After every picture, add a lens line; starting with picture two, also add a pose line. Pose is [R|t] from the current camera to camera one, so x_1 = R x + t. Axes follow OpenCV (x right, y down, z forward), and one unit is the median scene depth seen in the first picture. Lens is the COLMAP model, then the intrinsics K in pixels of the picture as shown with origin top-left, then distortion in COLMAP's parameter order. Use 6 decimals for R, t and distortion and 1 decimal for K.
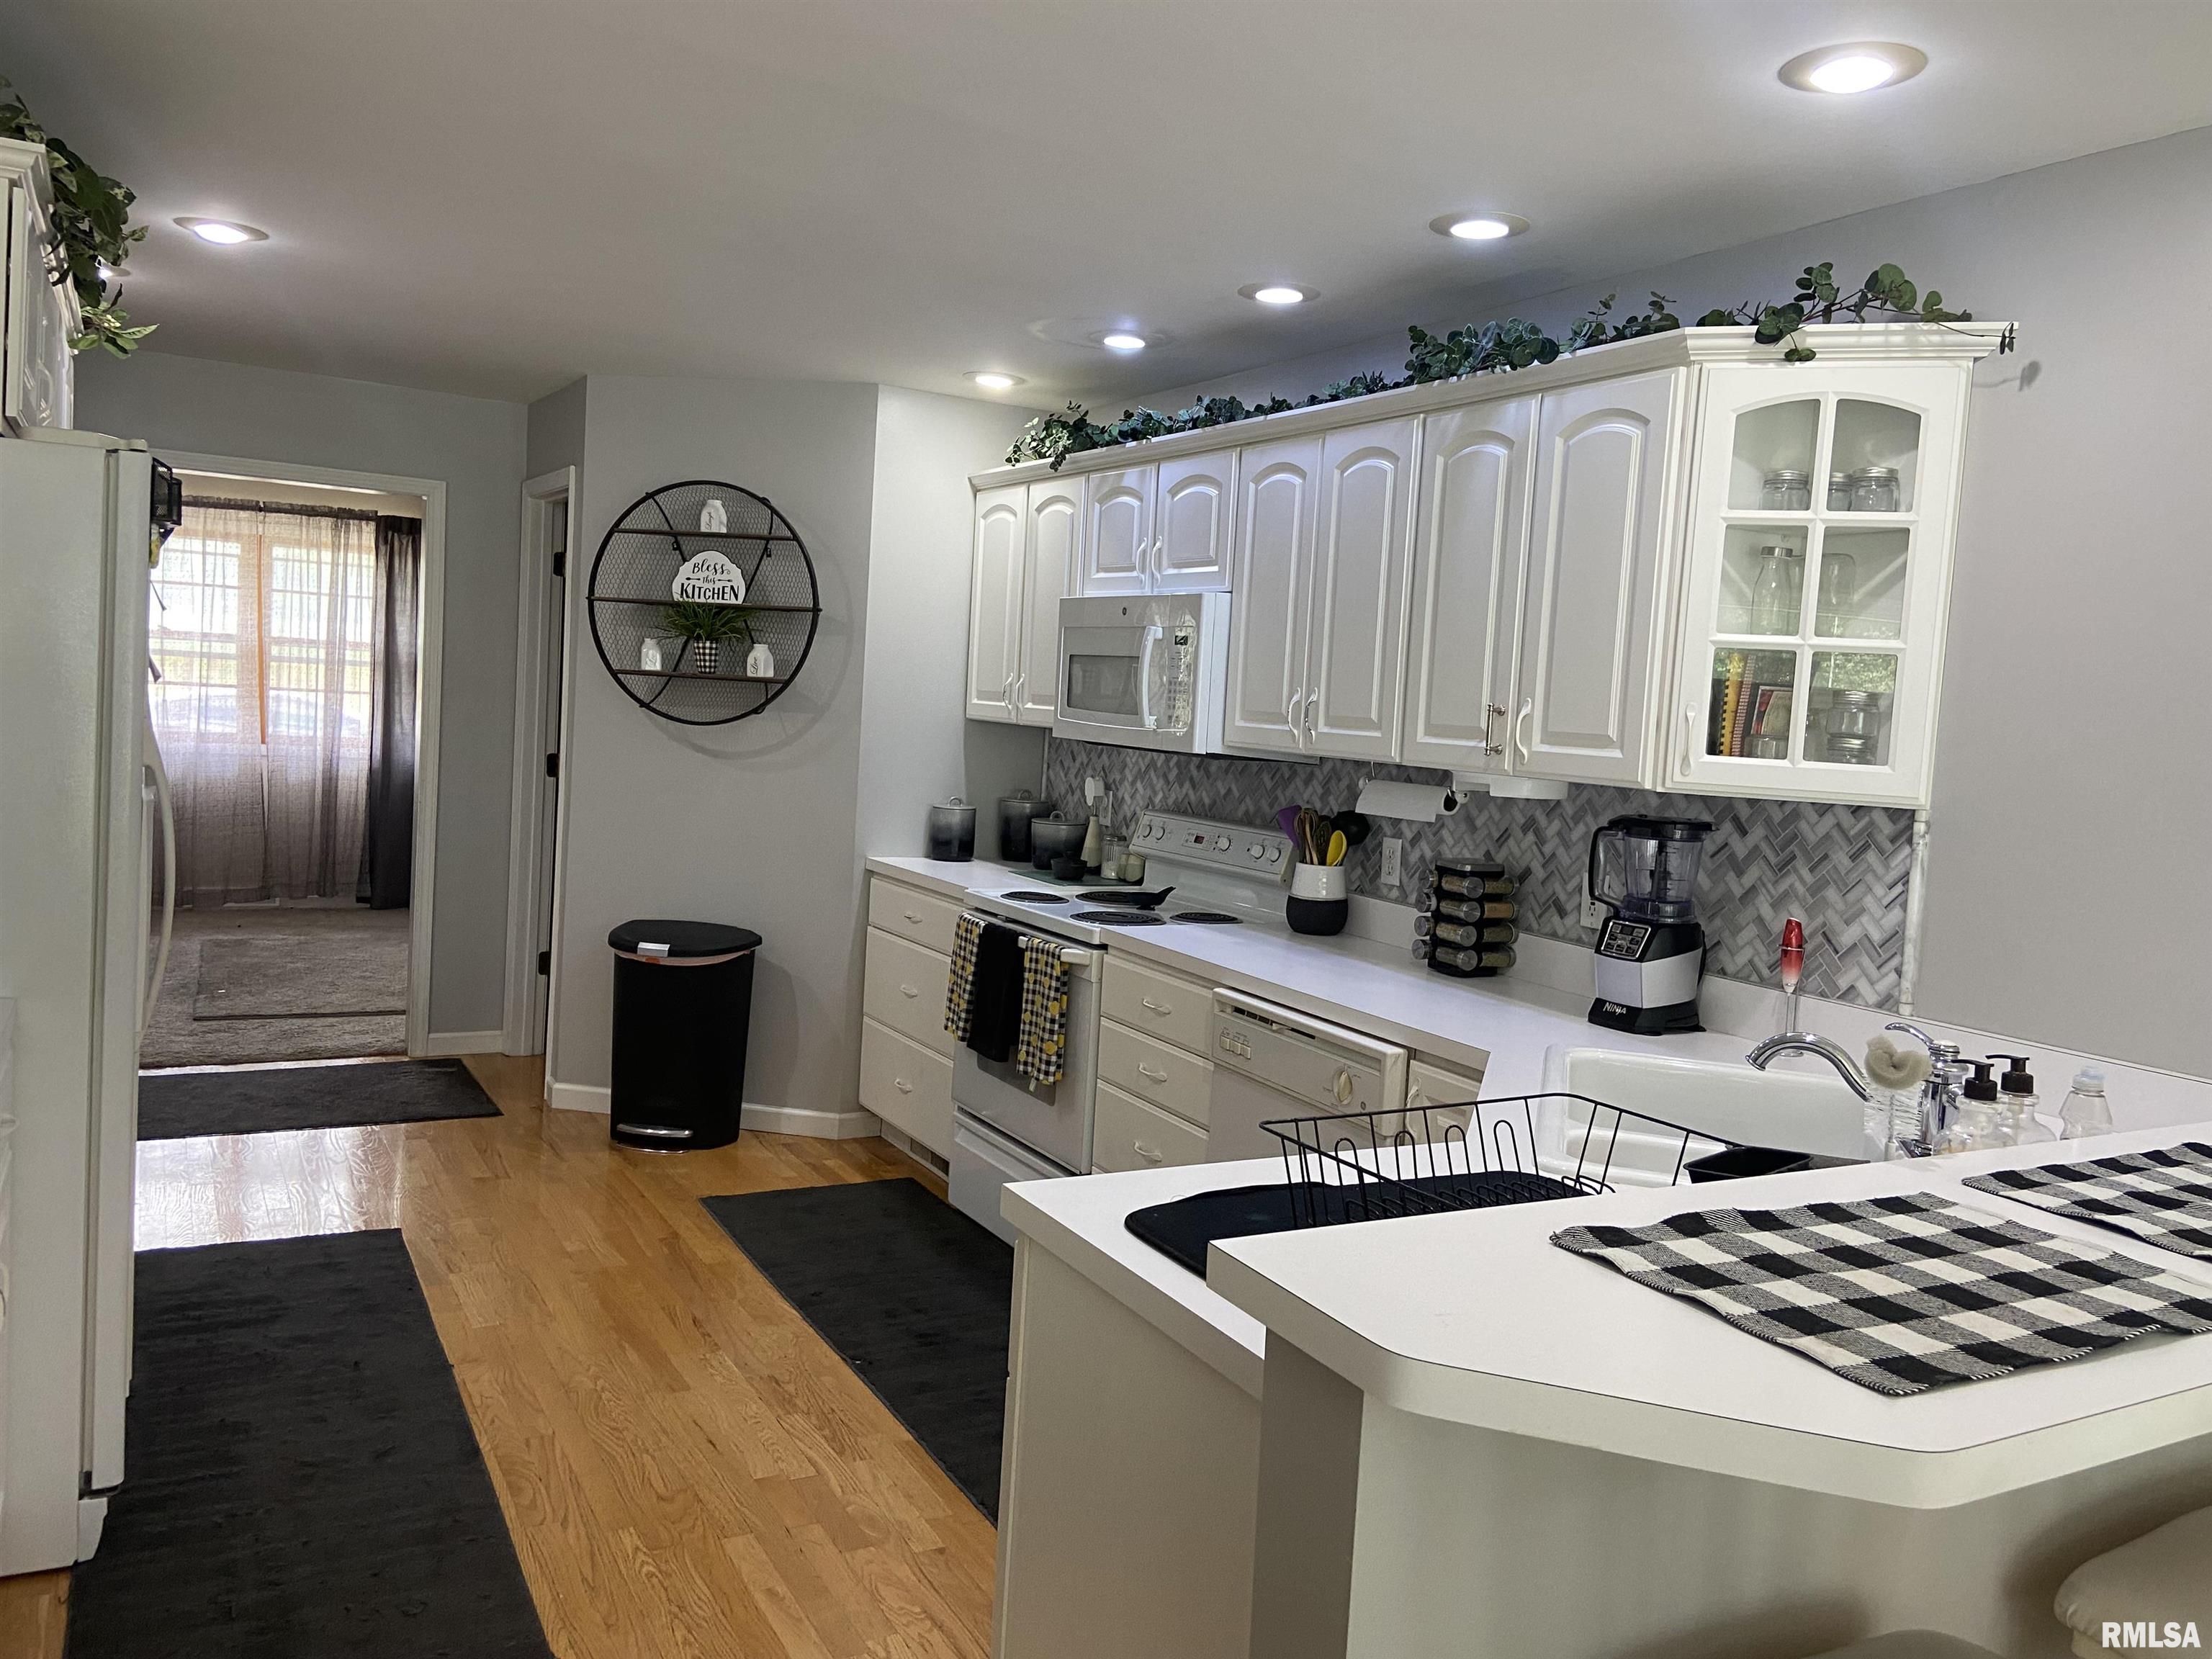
lens RADIAL K [[1657.0, 0, 1110.0], [0, 1657.0, 812.1], [0, 0, 1]] dist [0.124811, -0.160359]
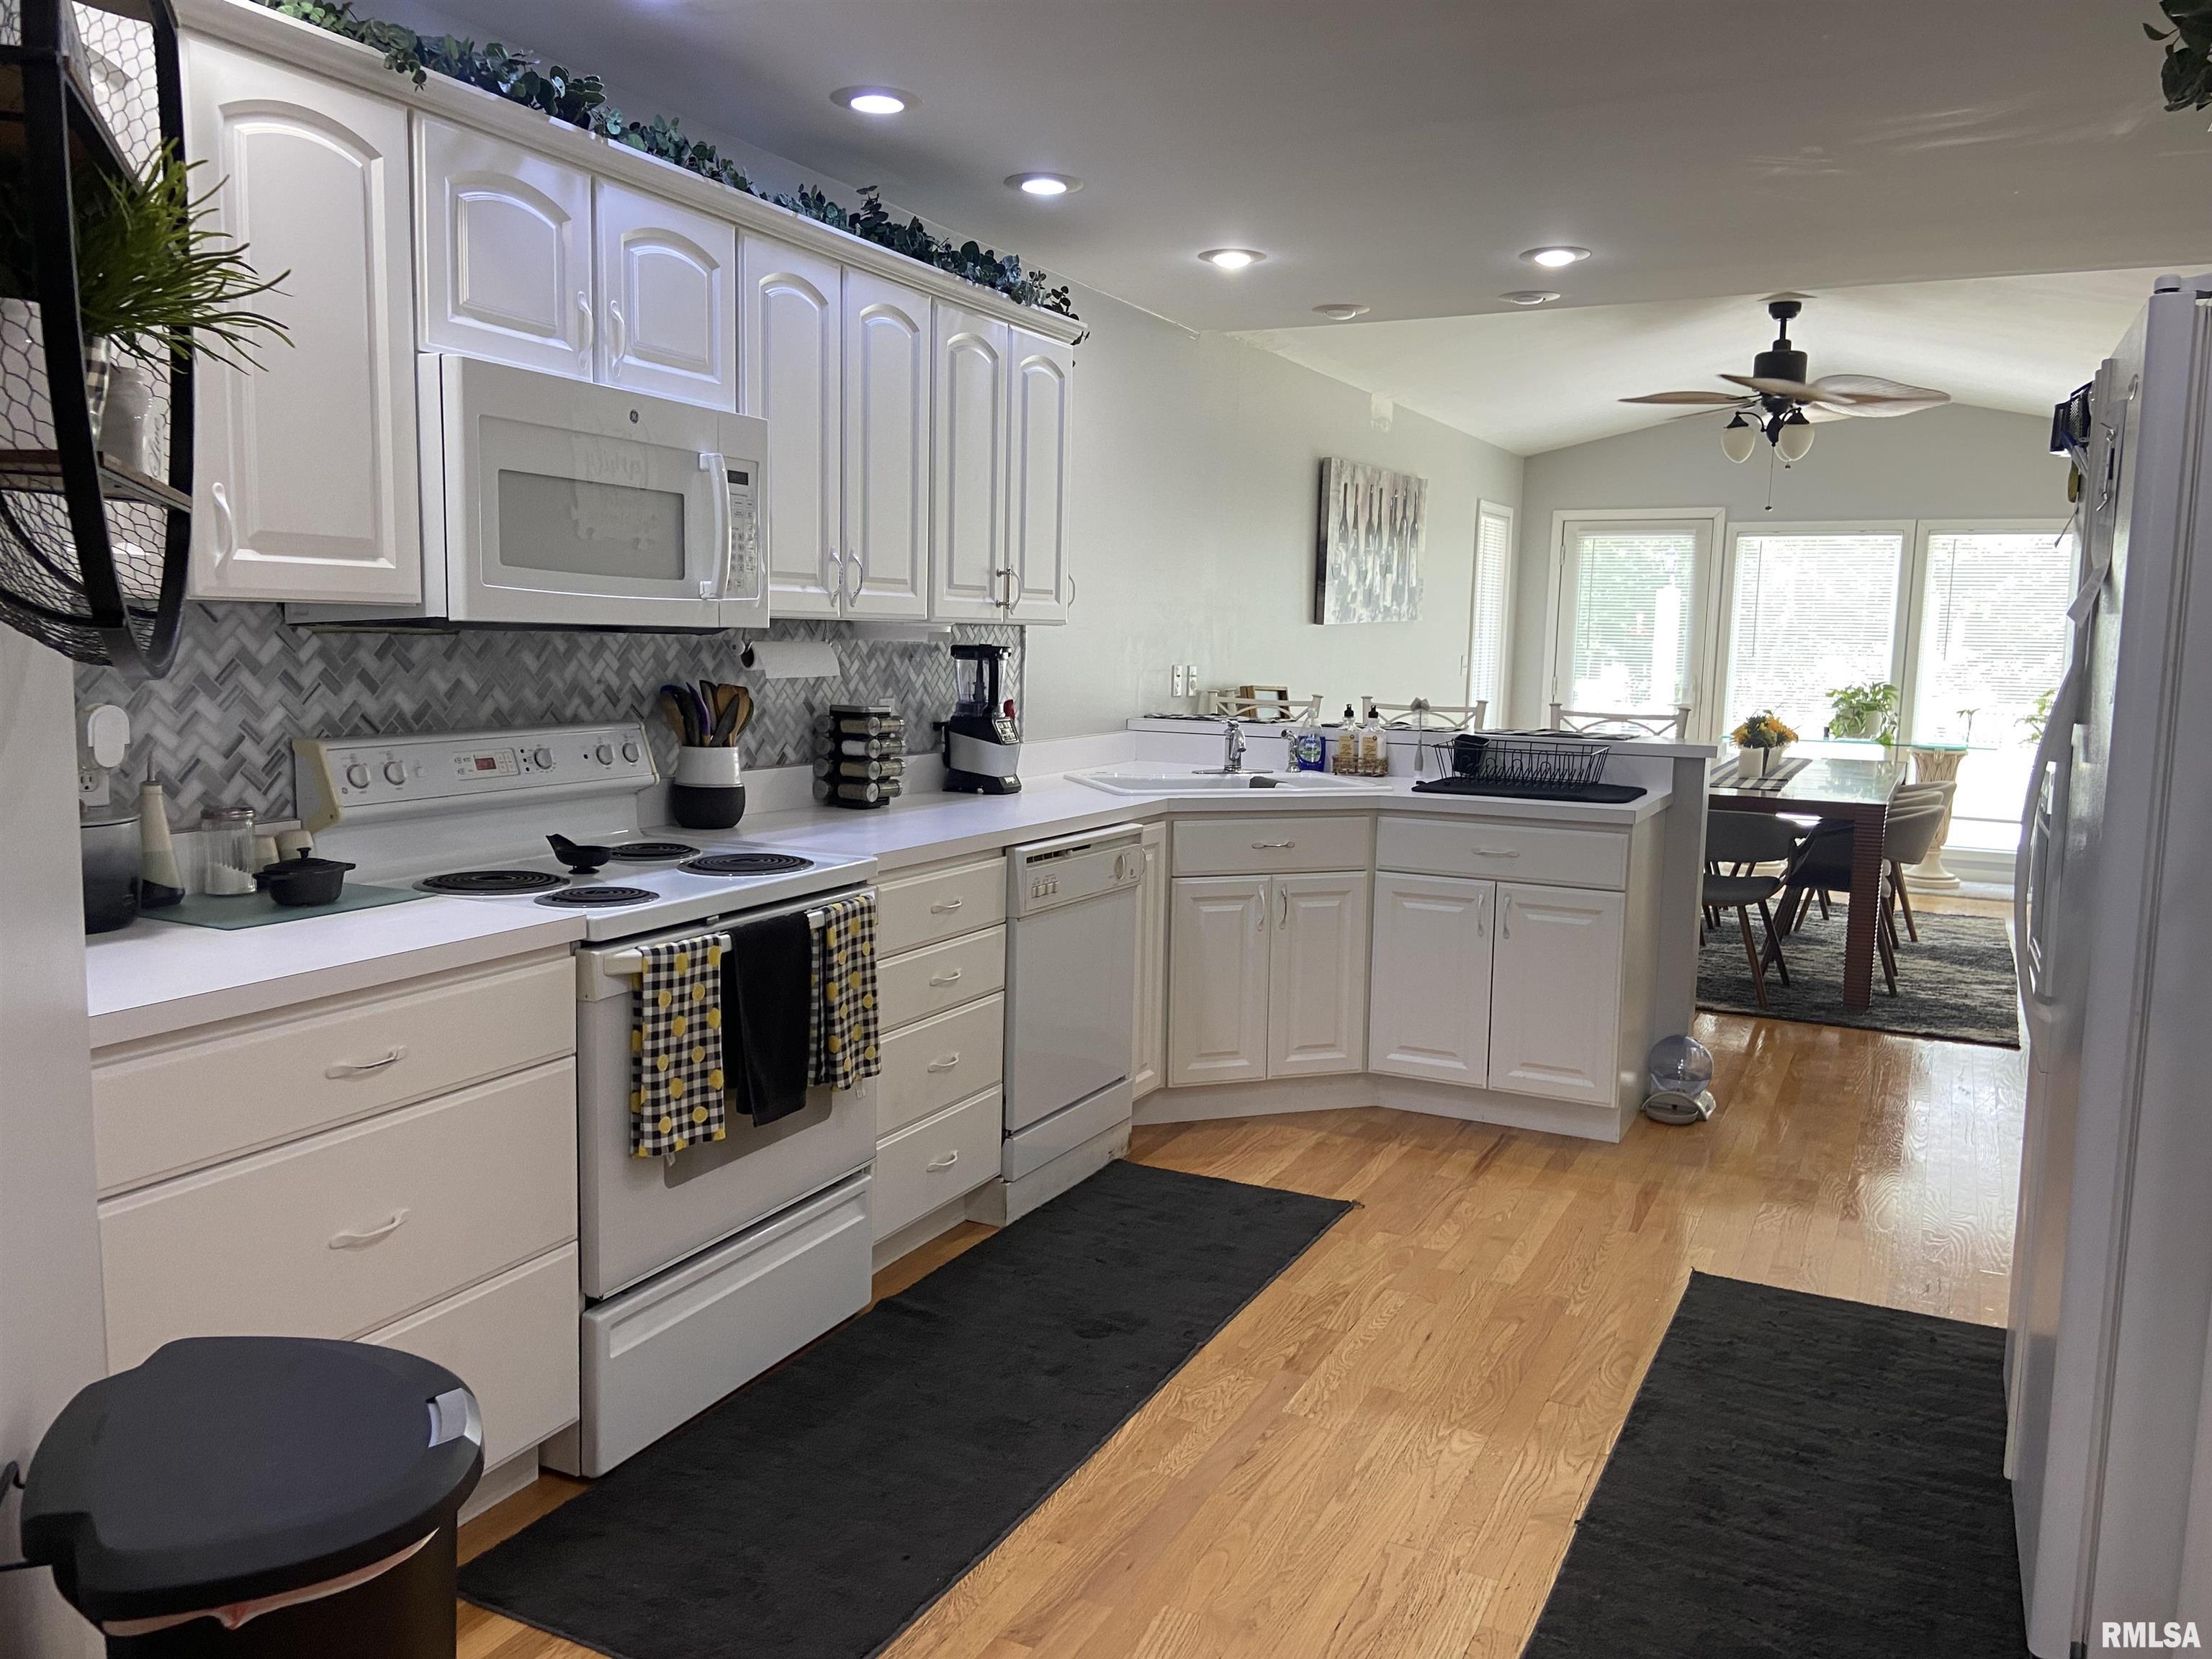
lens RADIAL K [[1651.9, 0, 1142.0], [0, 1651.9, 818.2], [0, 0, 1]] dist [0.130080, -0.161513]
pose [[-0.573566, -0.163878, 0.802600, -0.696406], [0.003285, 0.979316, 0.202309, -0.105490], [-0.819153, 0.118674, -0.561164, 1.300353]]
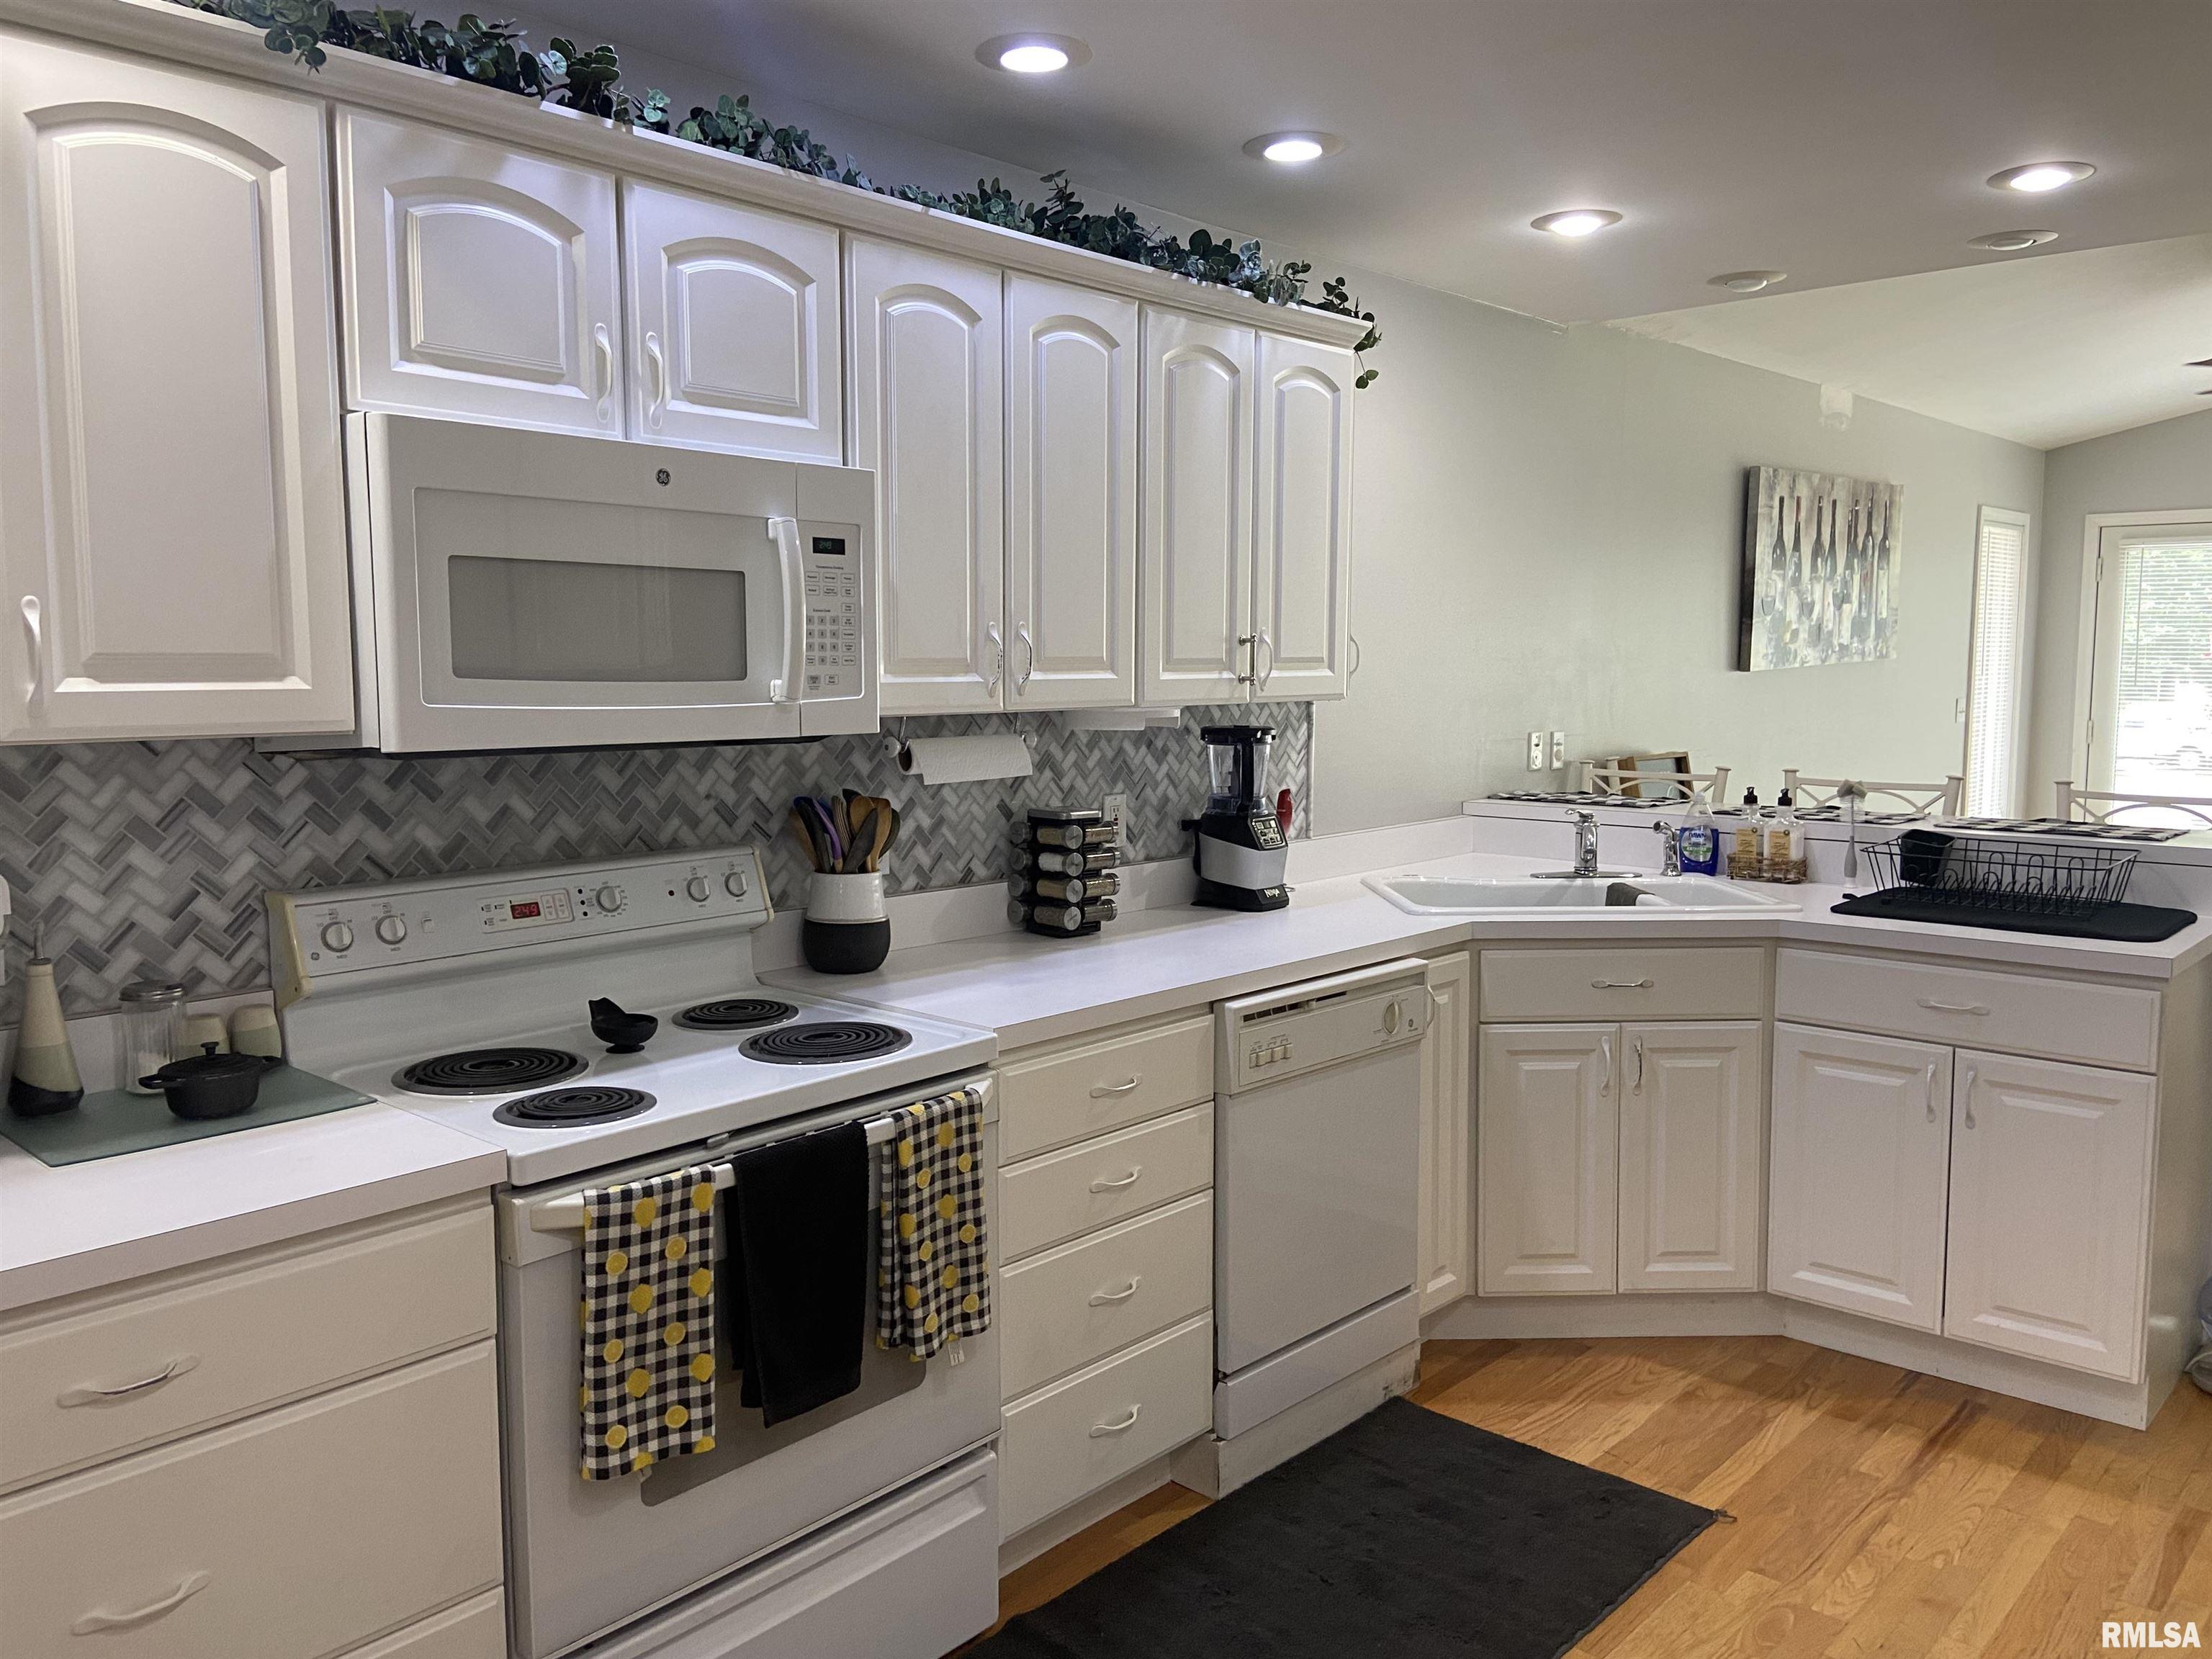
lens RADIAL K [[1657.0, 0, 1110.0], [0, 1657.0, 812.1], [0, 0, 1]] dist [0.124811, -0.160359]
pose [[-0.315264, -0.147382, 0.937490, -0.559884], [0.051195, 0.983787, 0.171876, -0.107811], [-0.947622, 0.102181, -0.302608, 1.100965]]
